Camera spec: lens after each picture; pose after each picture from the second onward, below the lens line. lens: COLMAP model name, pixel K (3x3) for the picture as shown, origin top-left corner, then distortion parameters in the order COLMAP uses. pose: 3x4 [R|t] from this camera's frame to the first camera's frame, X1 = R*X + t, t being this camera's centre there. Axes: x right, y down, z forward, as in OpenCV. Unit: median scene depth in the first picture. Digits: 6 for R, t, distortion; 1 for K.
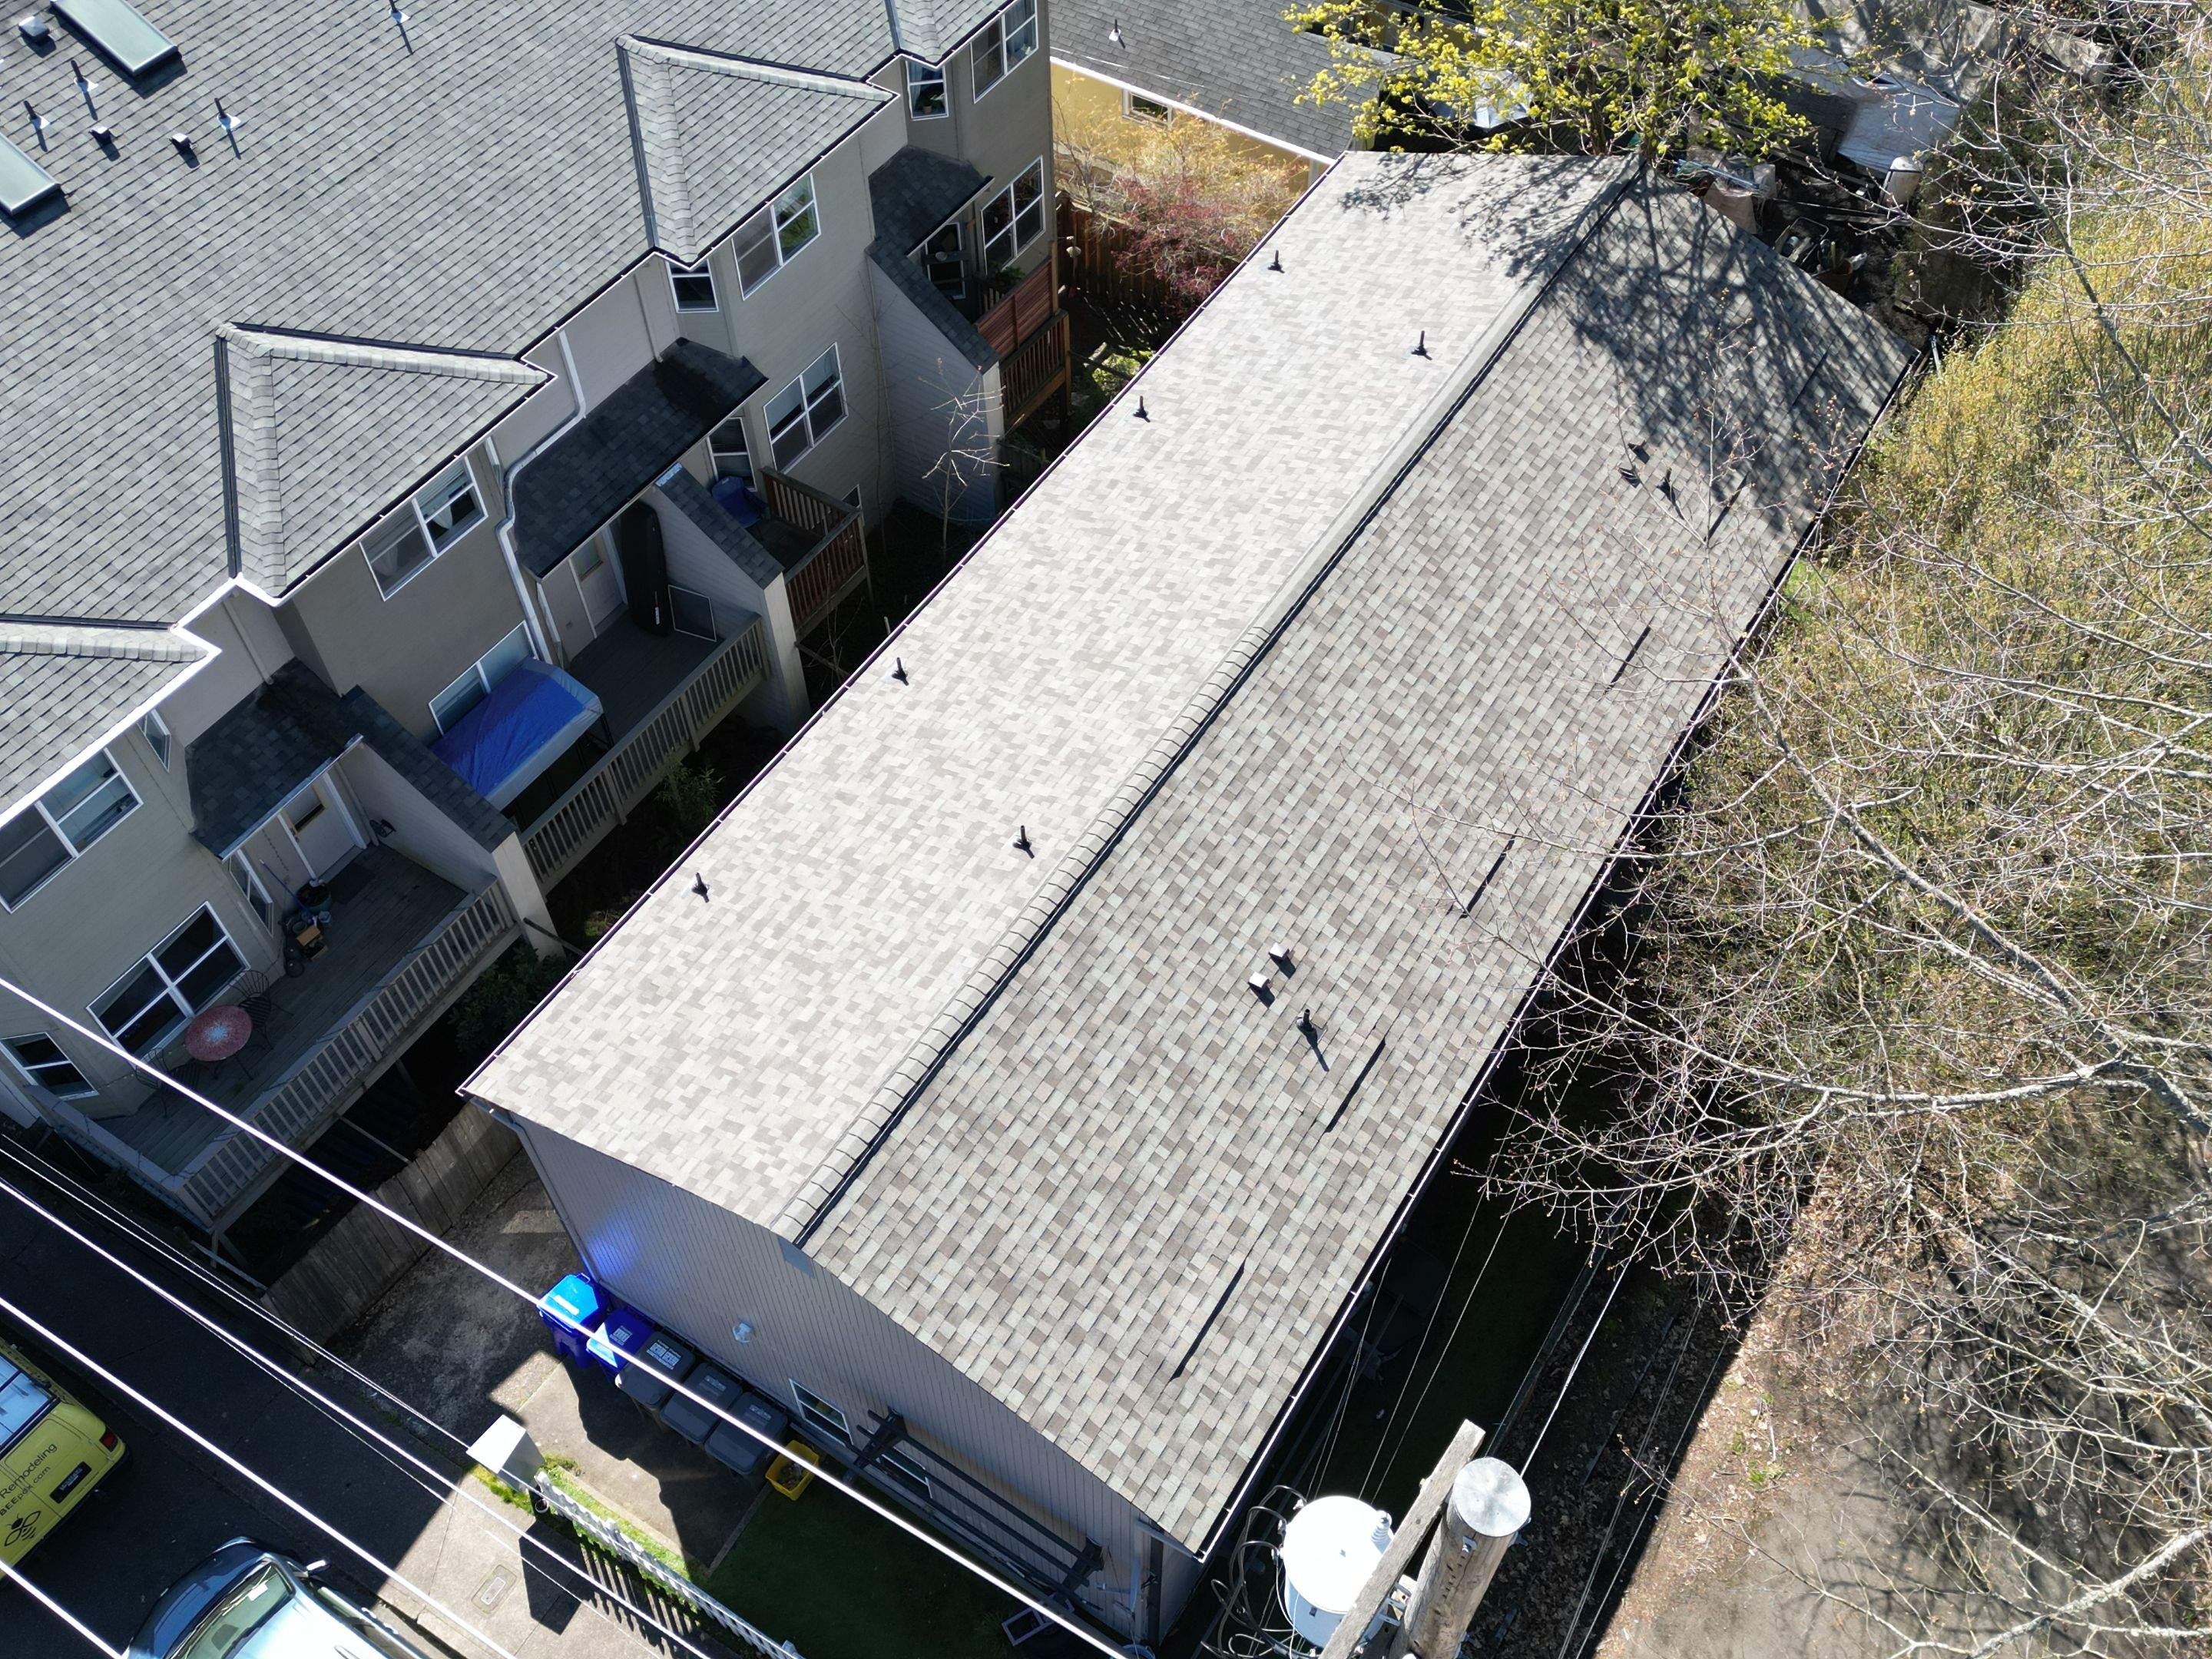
lens RADIAL K [[1904.0, 0, 1104.0], [0, 1904.0, 828.5], [0, 0, 1]] dist [0.019432, -0.000173]
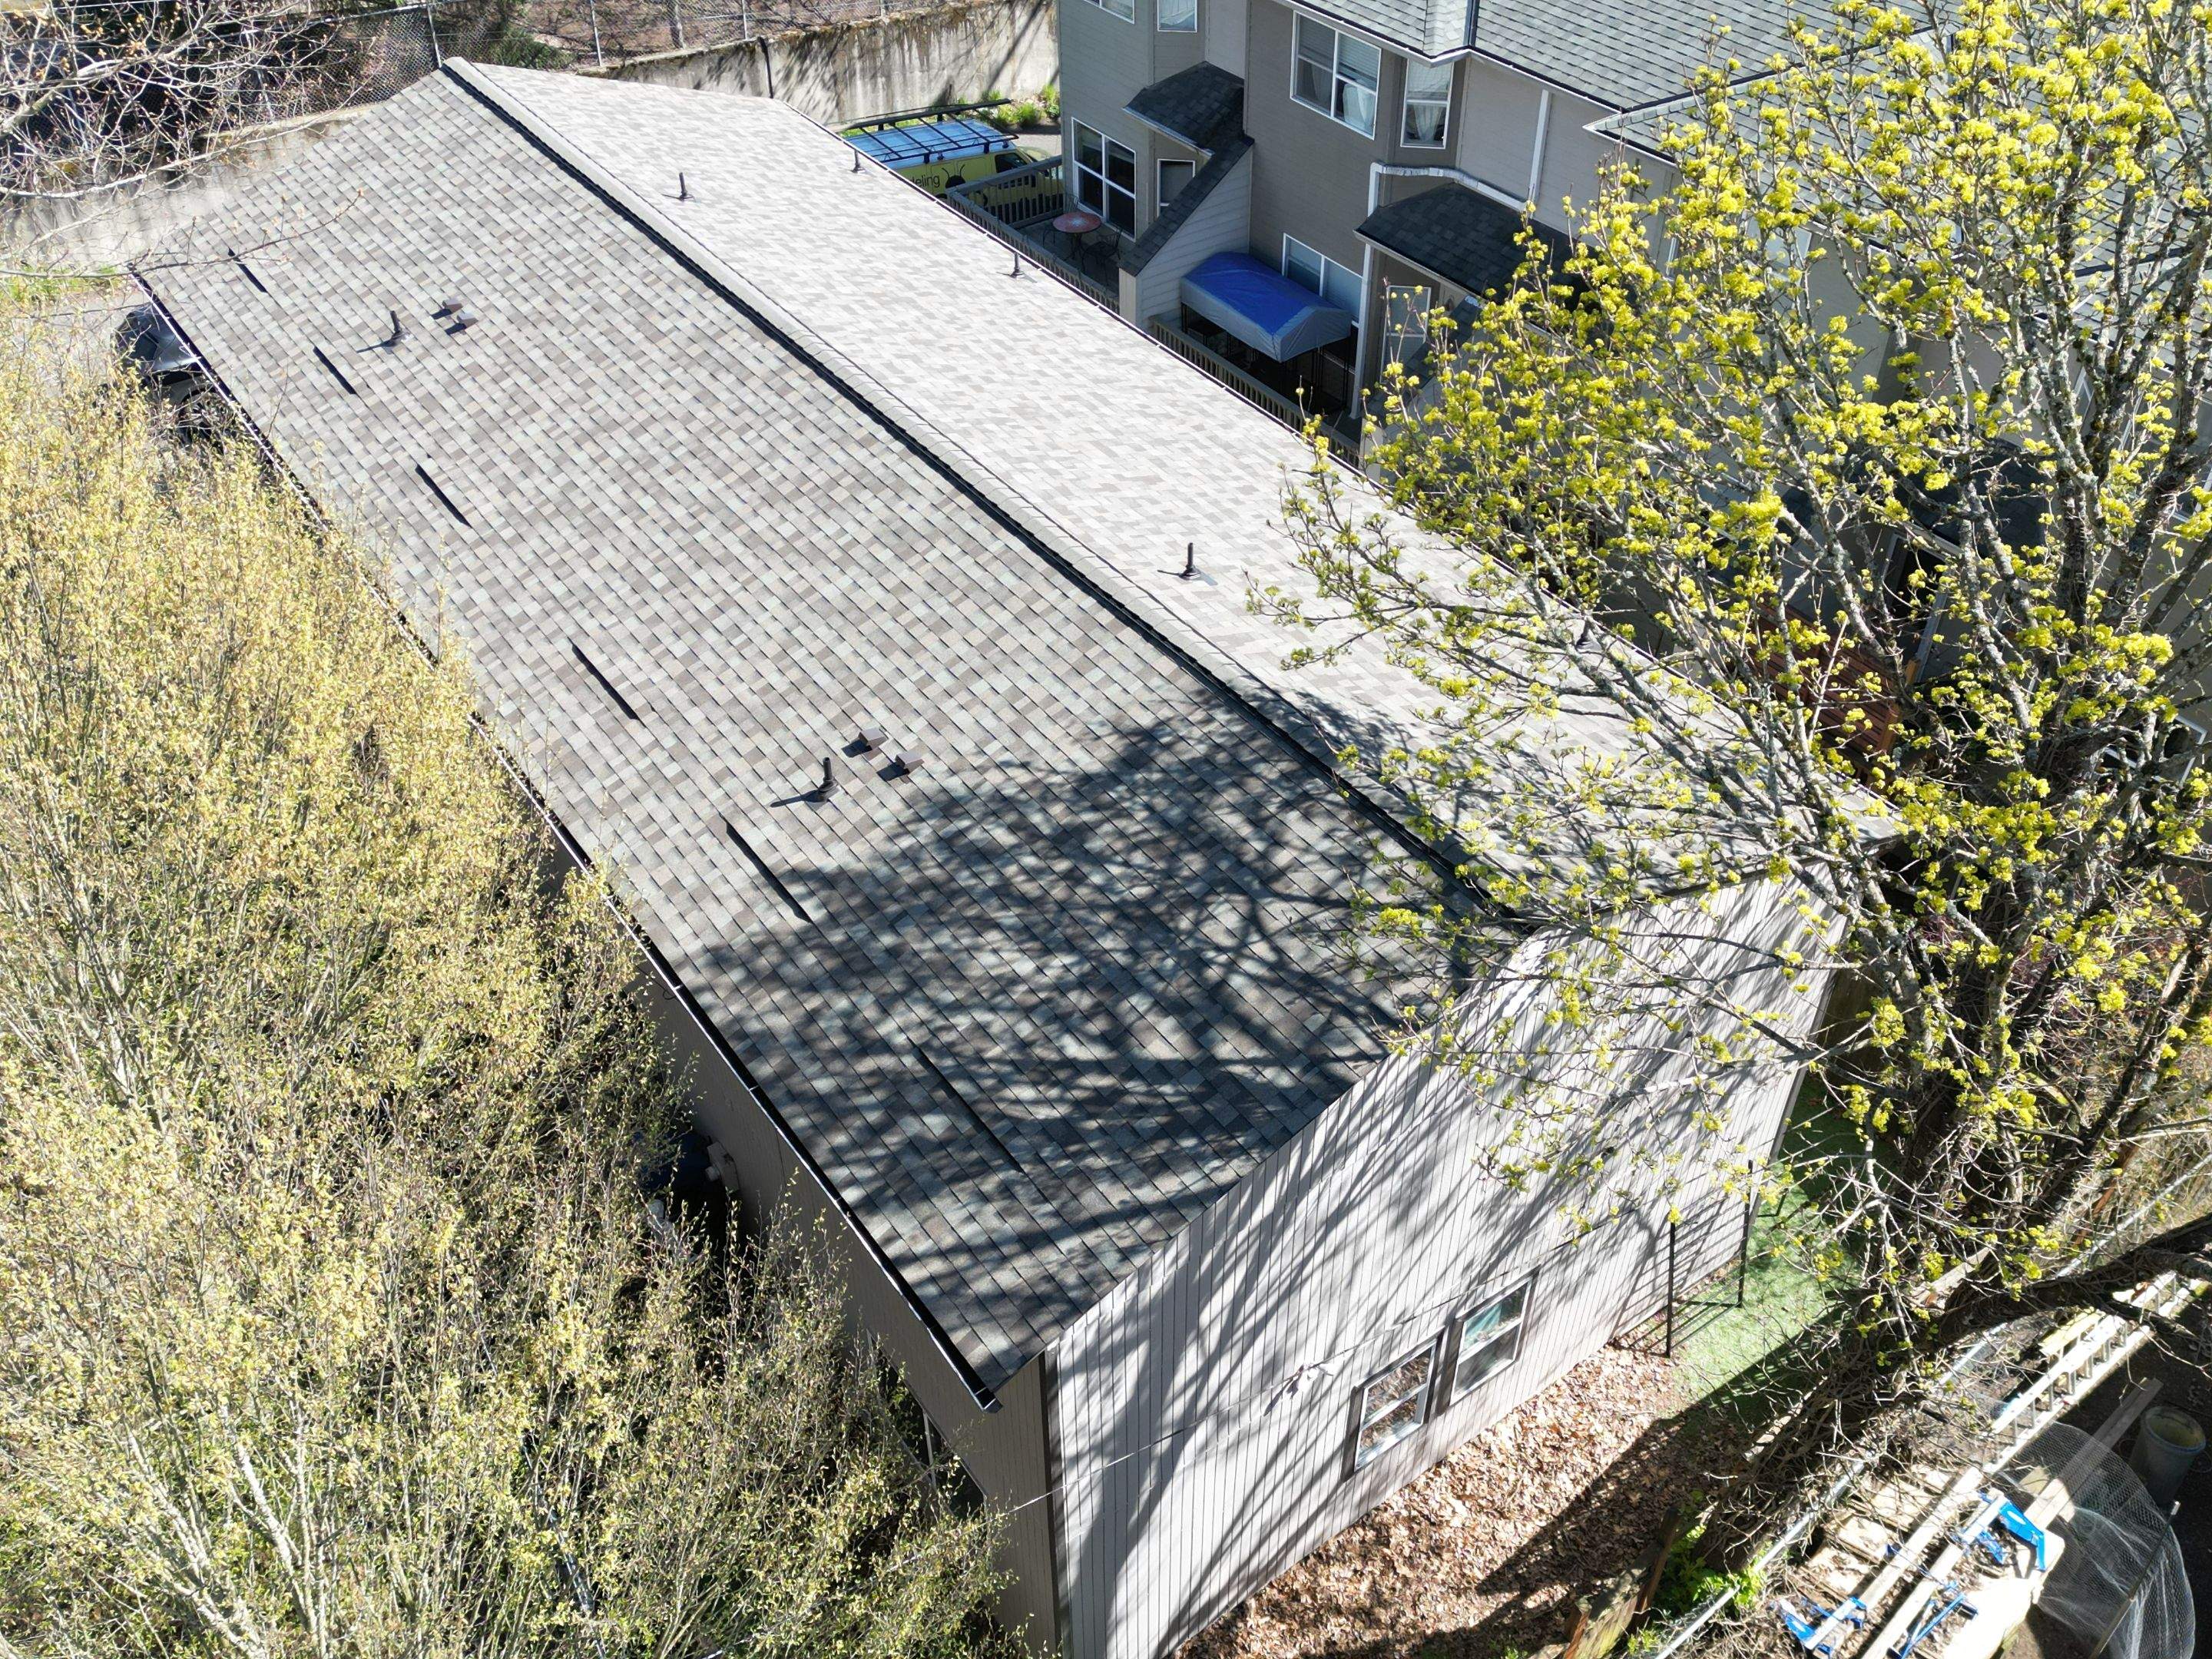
lens RADIAL K [[1904.0, 0, 1103.0], [0, 1904.0, 832.9], [0, 0, 1]] dist [0.019432, -0.000173]
pose [[-0.365663, 0.636508, -0.679079, 0.680270], [-0.744673, 0.237612, 0.623700, -0.618515], [0.558348, 0.733756, 0.387105, 0.805775]]
